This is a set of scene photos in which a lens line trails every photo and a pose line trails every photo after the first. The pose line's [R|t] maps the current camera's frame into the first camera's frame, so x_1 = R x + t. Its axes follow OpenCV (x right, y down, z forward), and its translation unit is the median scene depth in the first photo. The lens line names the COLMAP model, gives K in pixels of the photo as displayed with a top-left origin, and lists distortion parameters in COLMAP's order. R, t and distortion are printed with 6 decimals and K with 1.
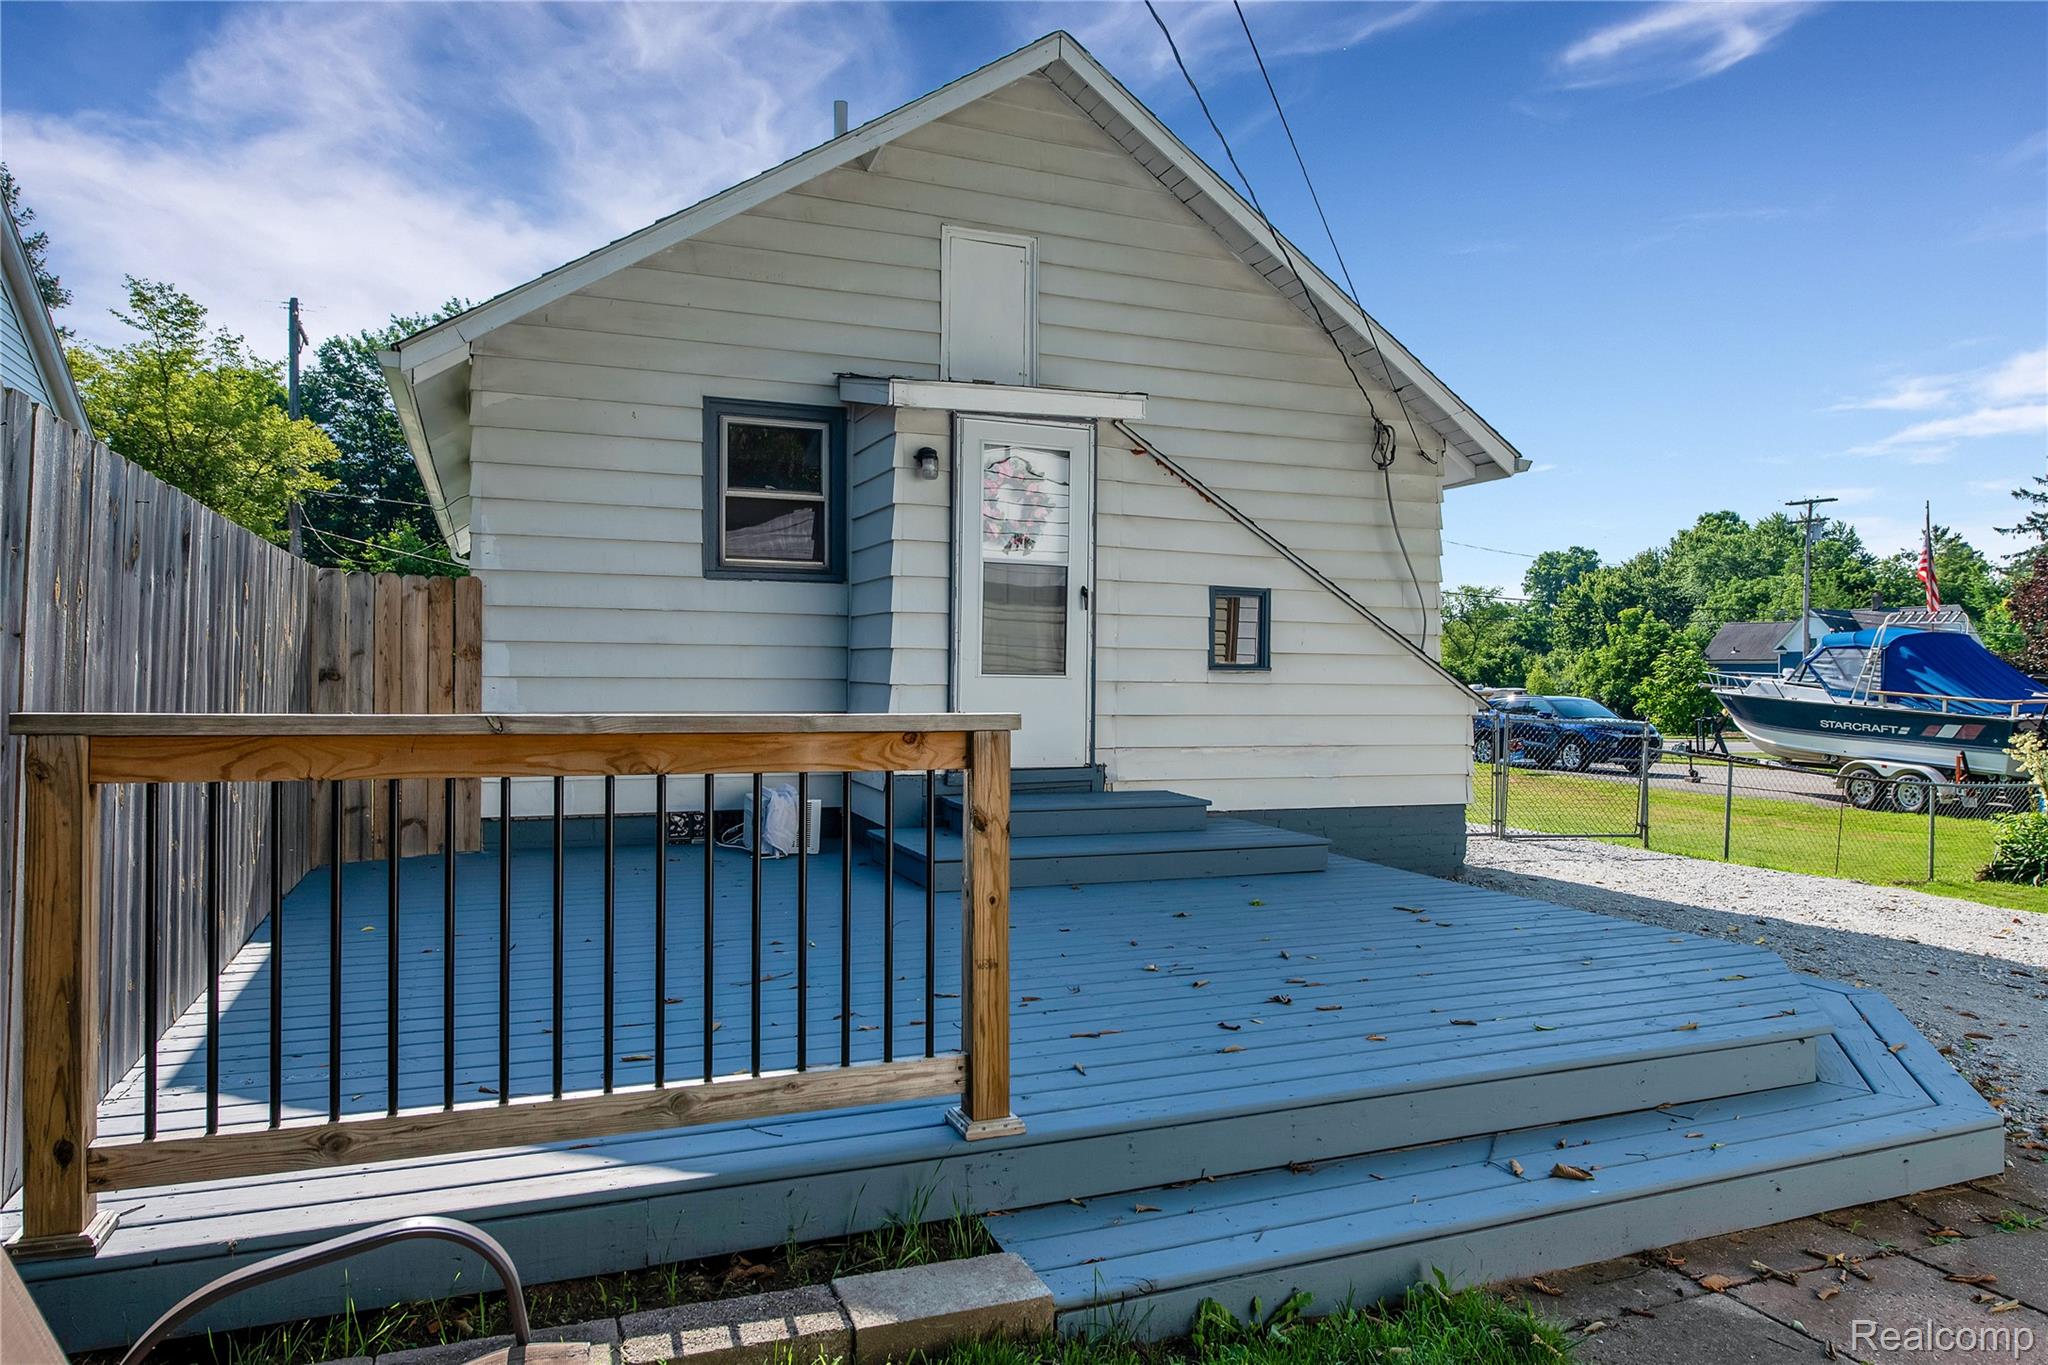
lens RADIAL K [[1281.4, 0, 1024.0], [0, 1281.4, 682.5], [0, 0, 1]] dist [-0.001522, 0.001876]
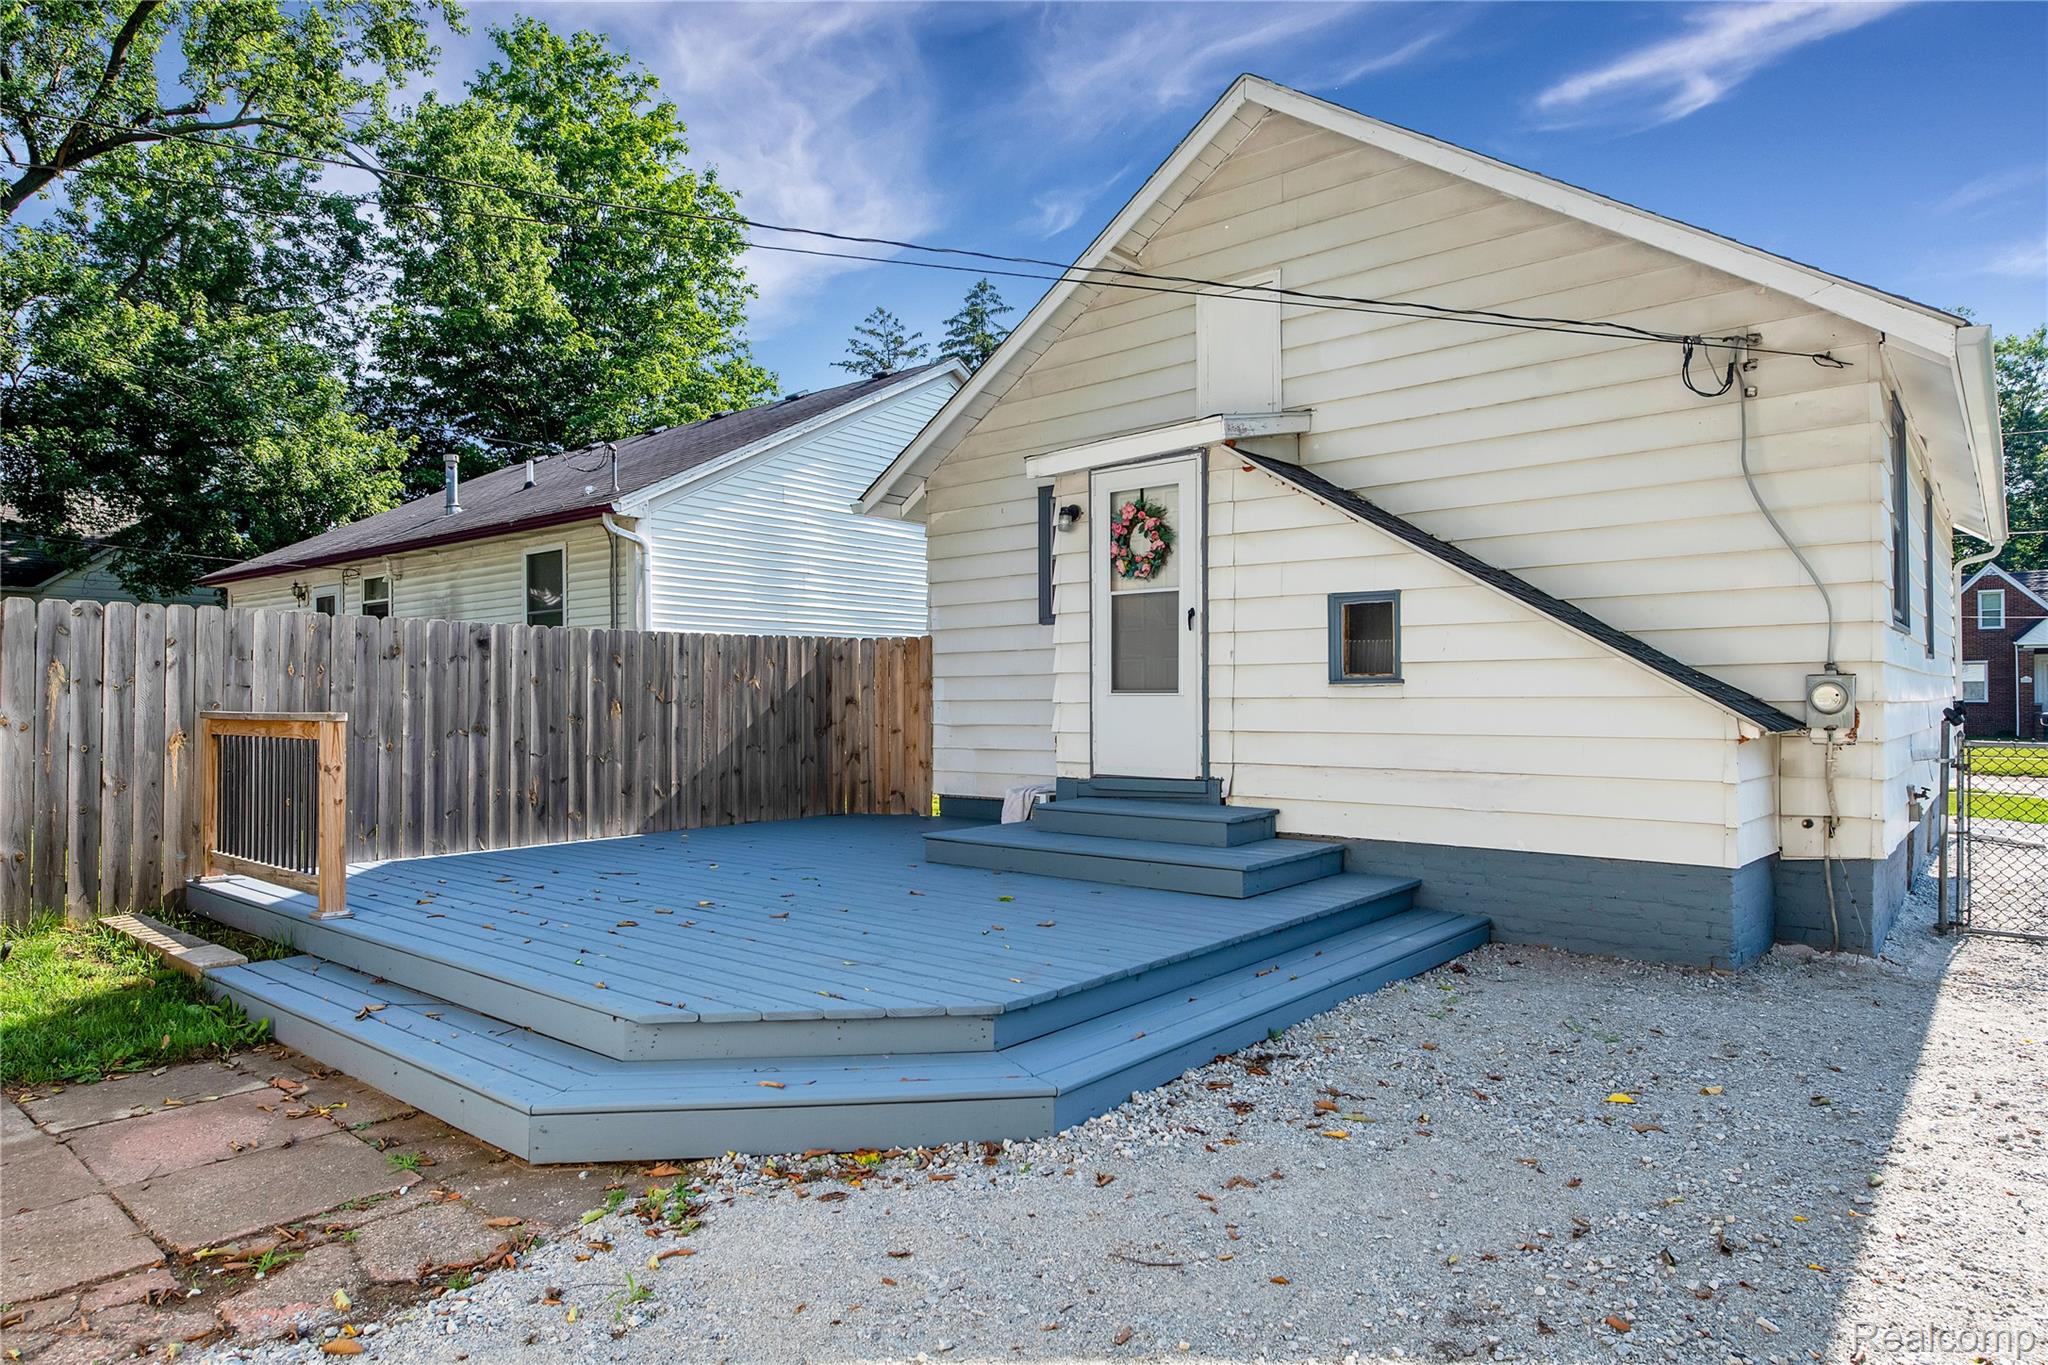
lens RADIAL K [[1181.7, 0, 1024.0], [0, 1181.7, 682.5], [0, 0, 1]] dist [-0.002314, 0.000665]
pose [[0.474859, -0.027064, -0.879645, 0.796850], [0.005139, 0.999595, -0.027980, 0.012311], [0.880047, 0.008766, 0.474806, 0.397414]]
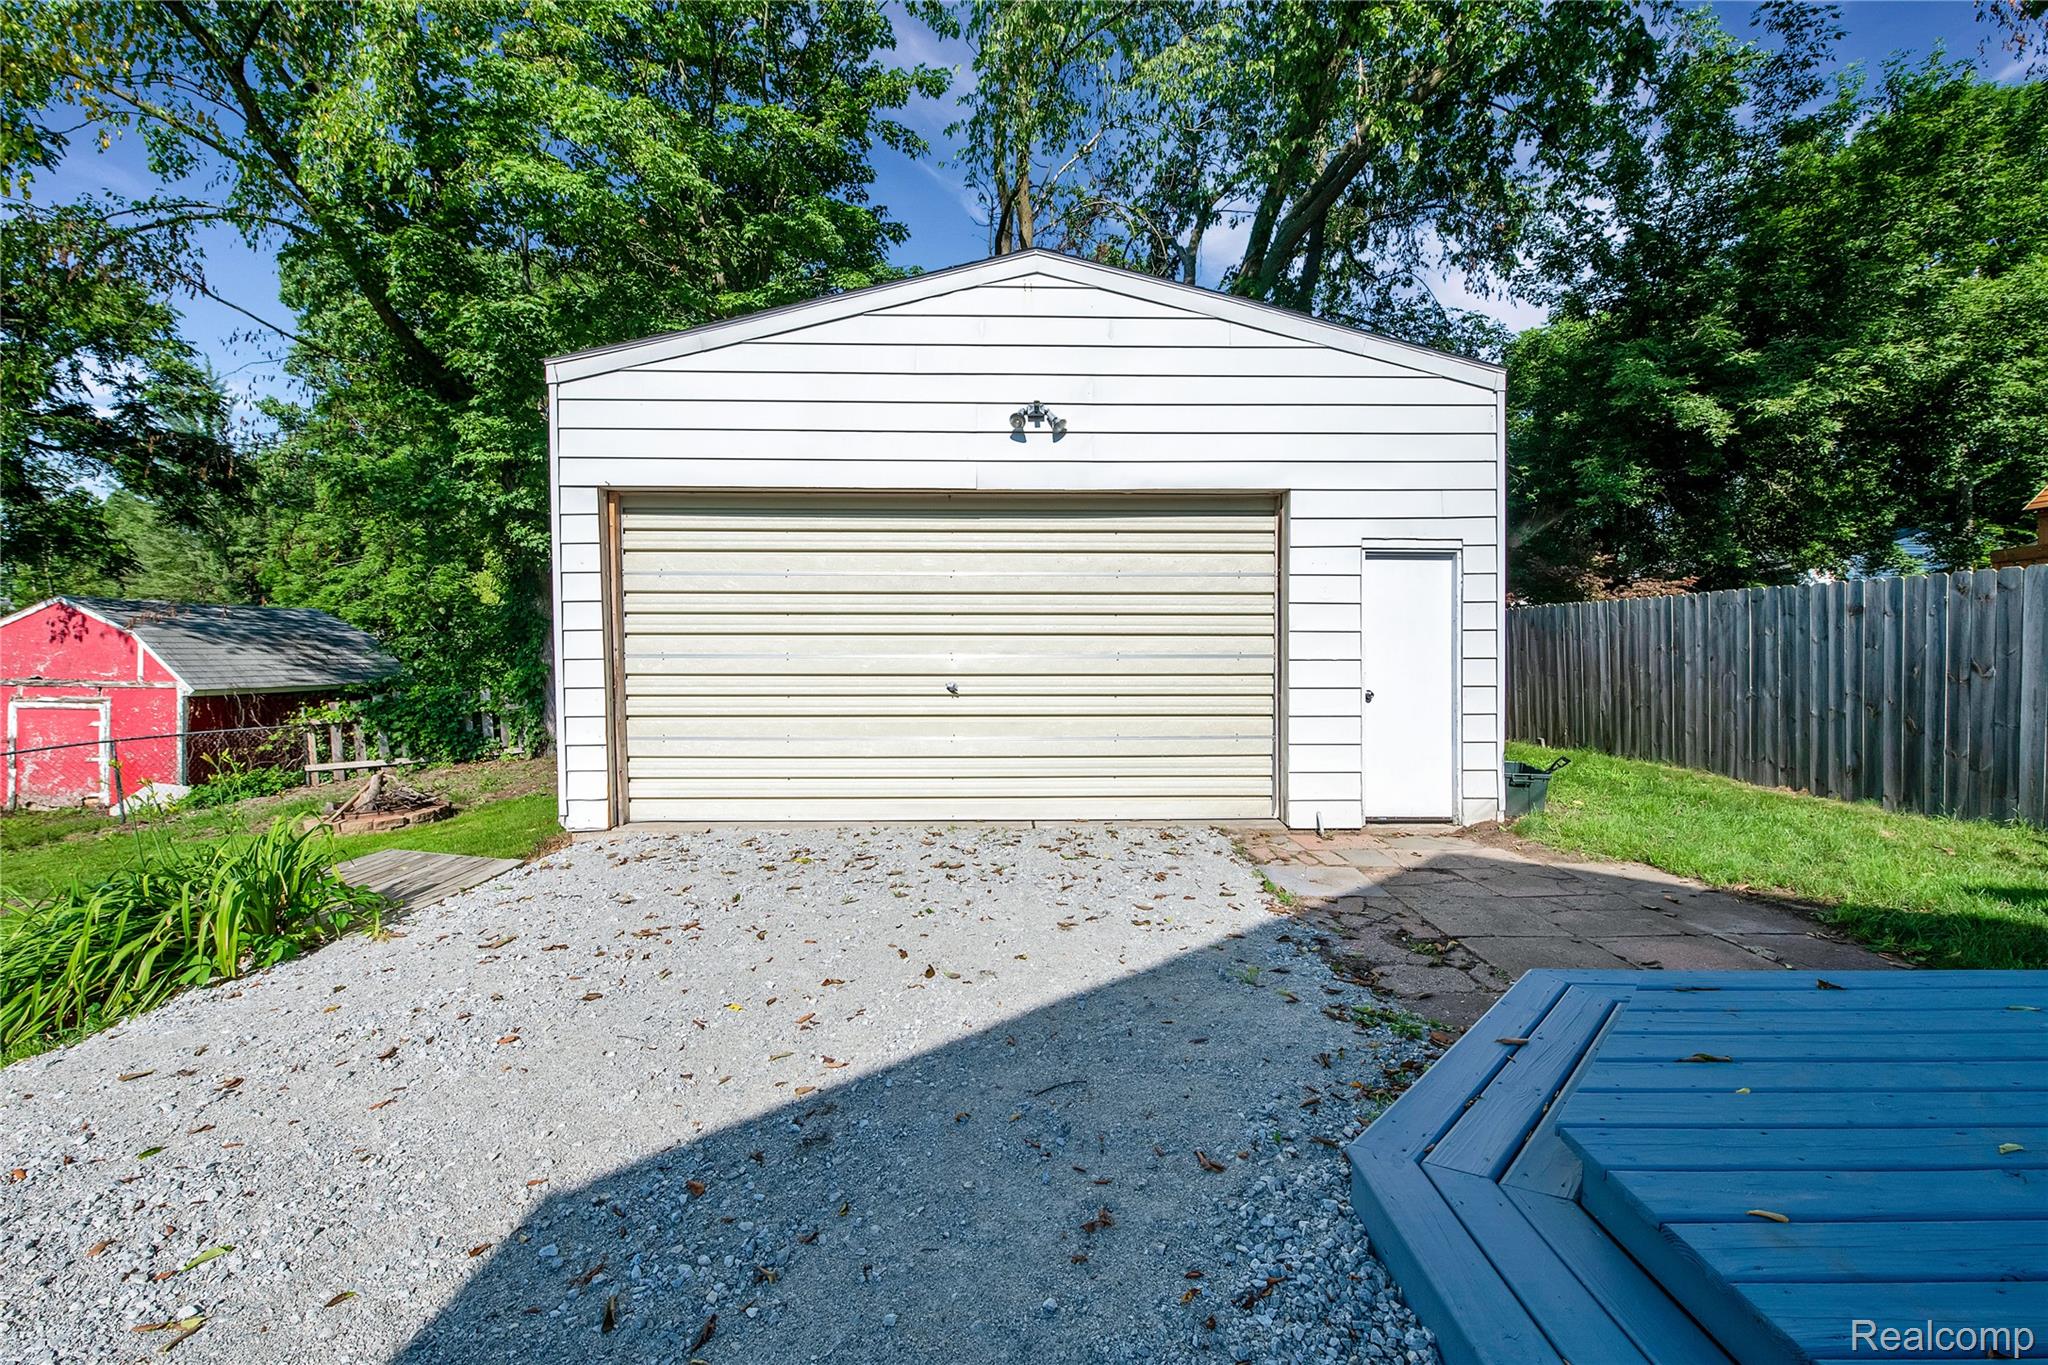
lens RADIAL K [[823.9, 0, 1033.1], [0, 823.9, 666.0], [0, 0, 1]] dist [-0.007019, -0.000820]
pose [[-0.933739, -0.019027, 0.357448, 0.414672], [-0.013561, 0.999750, 0.017792, 0.011750], [-0.357697, 0.011766, -0.933764, 0.871262]]
